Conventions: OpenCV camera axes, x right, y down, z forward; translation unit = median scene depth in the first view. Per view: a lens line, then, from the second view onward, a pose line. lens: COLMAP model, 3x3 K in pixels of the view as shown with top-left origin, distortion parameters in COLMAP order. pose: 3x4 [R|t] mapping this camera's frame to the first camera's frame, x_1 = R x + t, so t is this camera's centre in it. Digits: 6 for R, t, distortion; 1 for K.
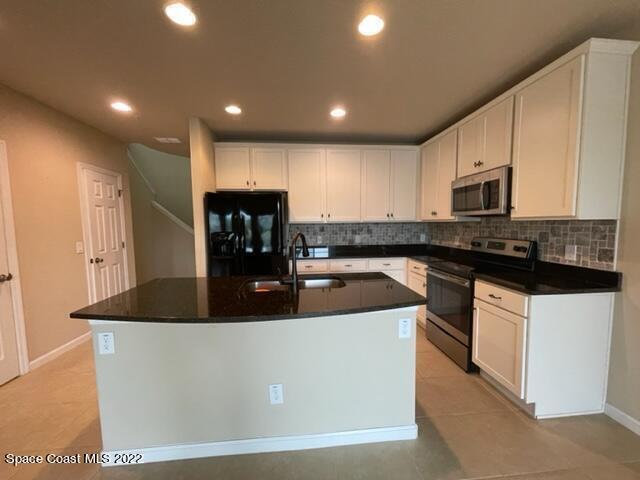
lens RADIAL K [[259.3, 0, 316.3], [0, 259.3, 242.1], [0, 0, 1]] dist [-0.001043, 0.000091]
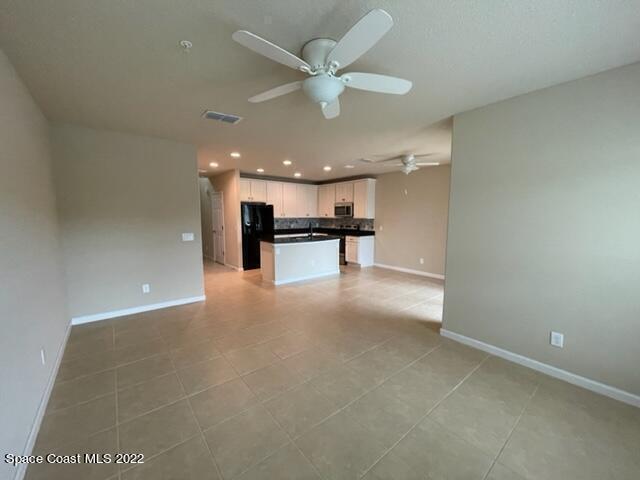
lens RADIAL K [[259.3, 0, 314.0], [0, 259.3, 243.7], [0, 0, 1]] dist [-0.001043, 0.000091]
pose [[0.821870, -0.046123, 0.567804, -1.533147], [0.028171, 0.998788, 0.040356, 0.090449], [-0.568977, -0.017172, 0.822174, -1.431236]]
